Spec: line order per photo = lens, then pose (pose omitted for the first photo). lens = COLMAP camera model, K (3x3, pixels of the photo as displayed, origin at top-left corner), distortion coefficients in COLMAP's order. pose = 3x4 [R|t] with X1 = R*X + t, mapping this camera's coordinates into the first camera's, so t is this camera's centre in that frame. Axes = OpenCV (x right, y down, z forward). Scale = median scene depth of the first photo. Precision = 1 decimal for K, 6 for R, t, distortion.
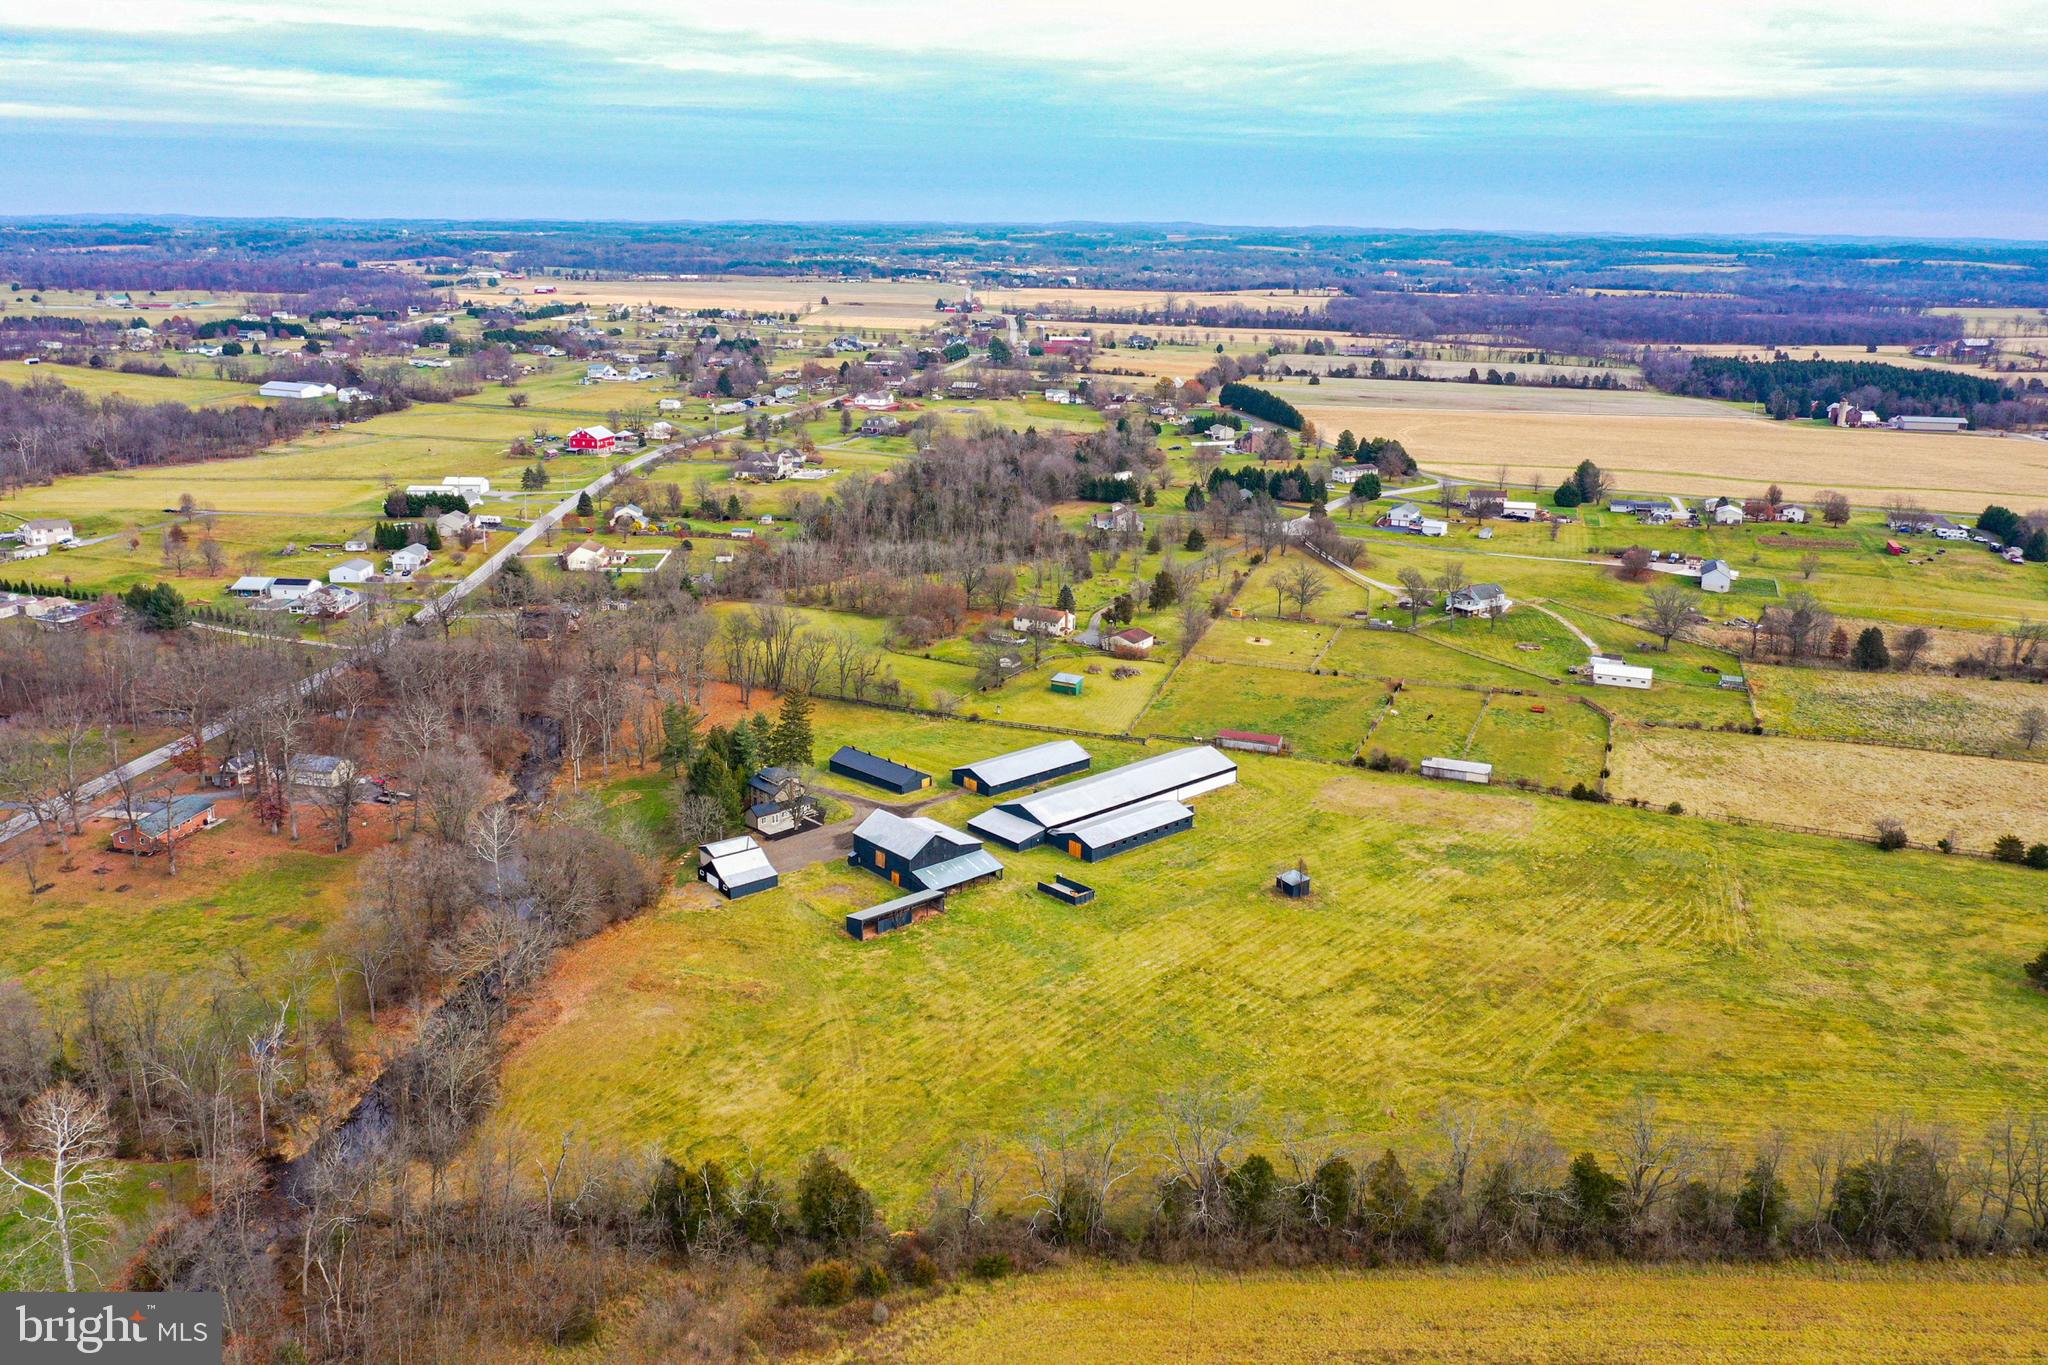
lens RADIAL K [[1627.3, 0, 1019.4], [0, 1627.3, 655.6], [0, 0, 1]] dist [-0.009661, 0.003990]
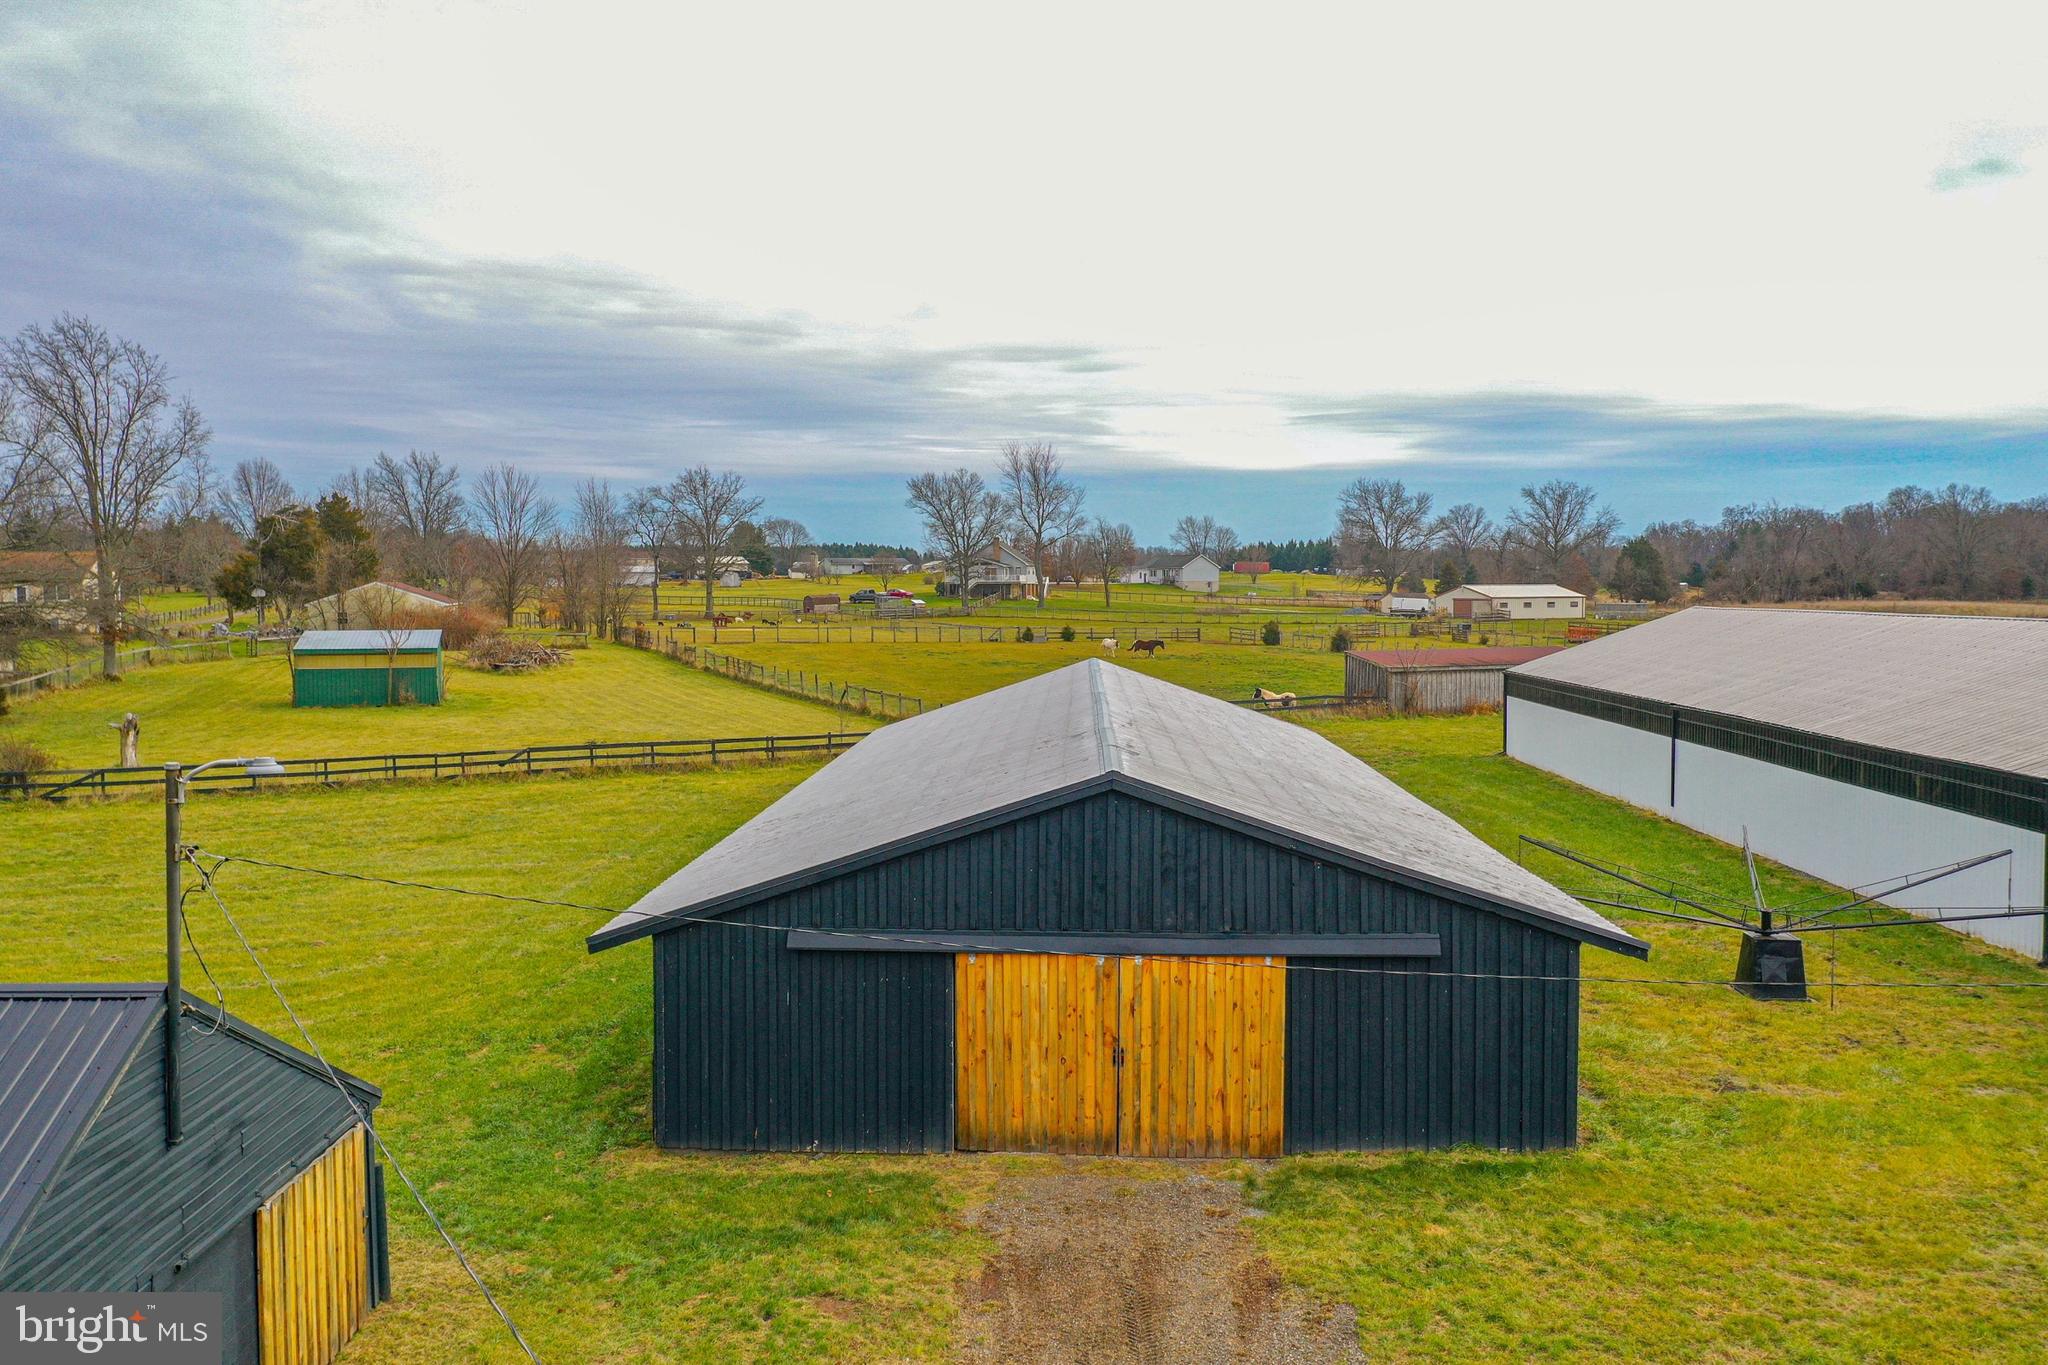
lens RADIAL K [[1627.3, 0, 1019.4], [0, 1627.3, 655.6], [0, 0, 1]] dist [-0.009661, 0.003990]
pose [[0.706980, -0.046895, 0.705677, -0.041830], [0.190541, 0.973534, -0.126197, 0.040362], [-0.681083, 0.223680, 0.697204, 0.537675]]
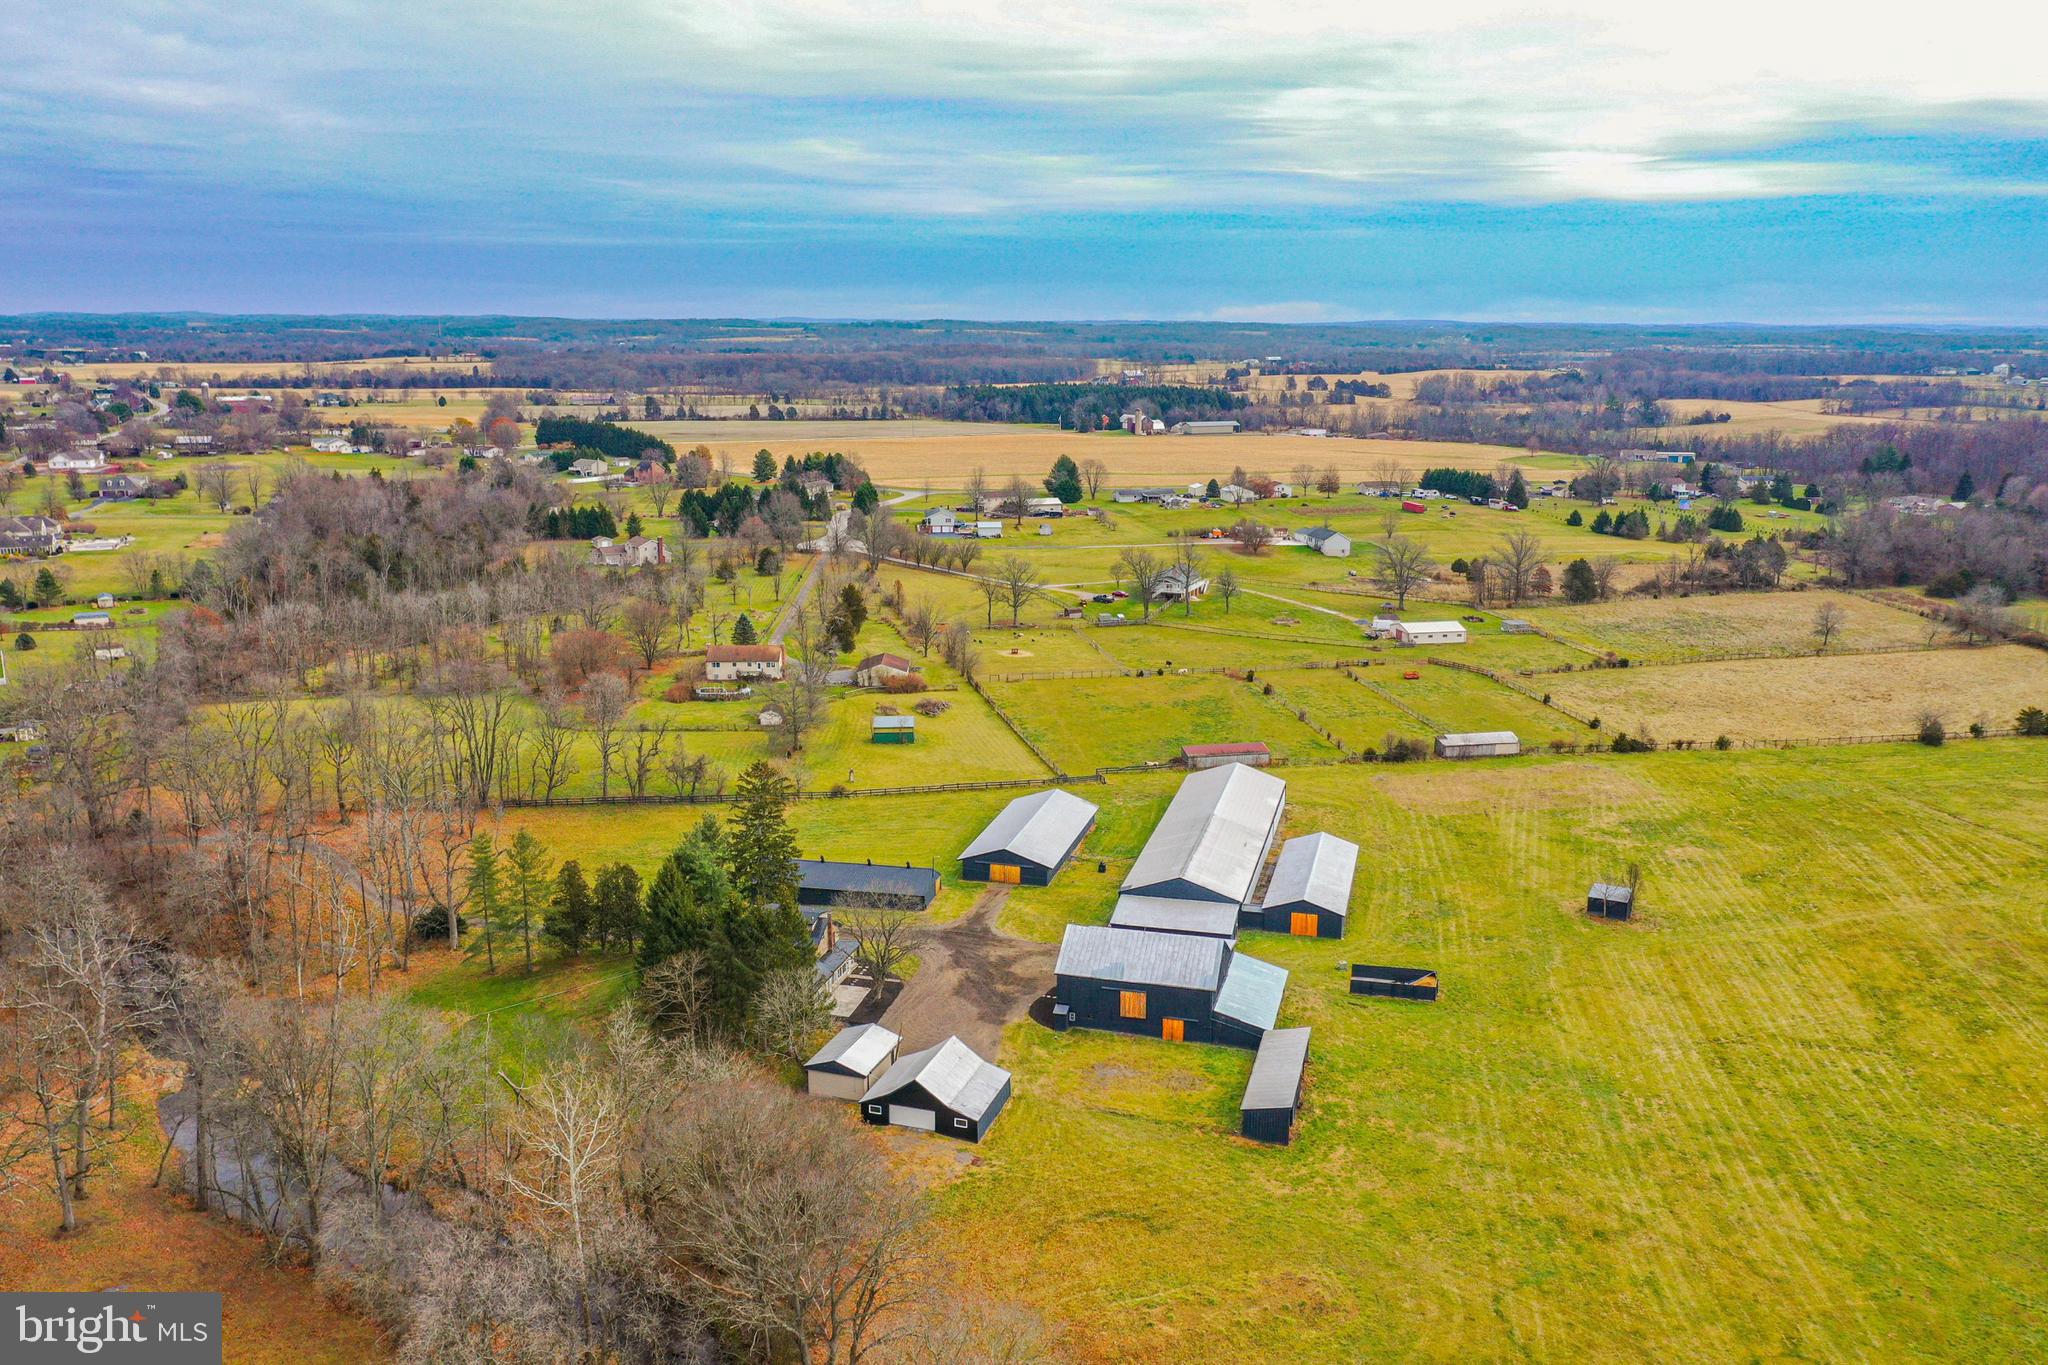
lens RADIAL K [[1629.8, 0, 1054.1], [0, 1629.8, 629.2], [0, 0, 1]] dist [-0.009919, -0.015995]
pose [[0.834765, -0.111321, 0.539236, -0.196854], [0.147386, 0.988787, -0.024035, 0.001040], [-0.530514, 0.099539, 0.841812, 0.245785]]
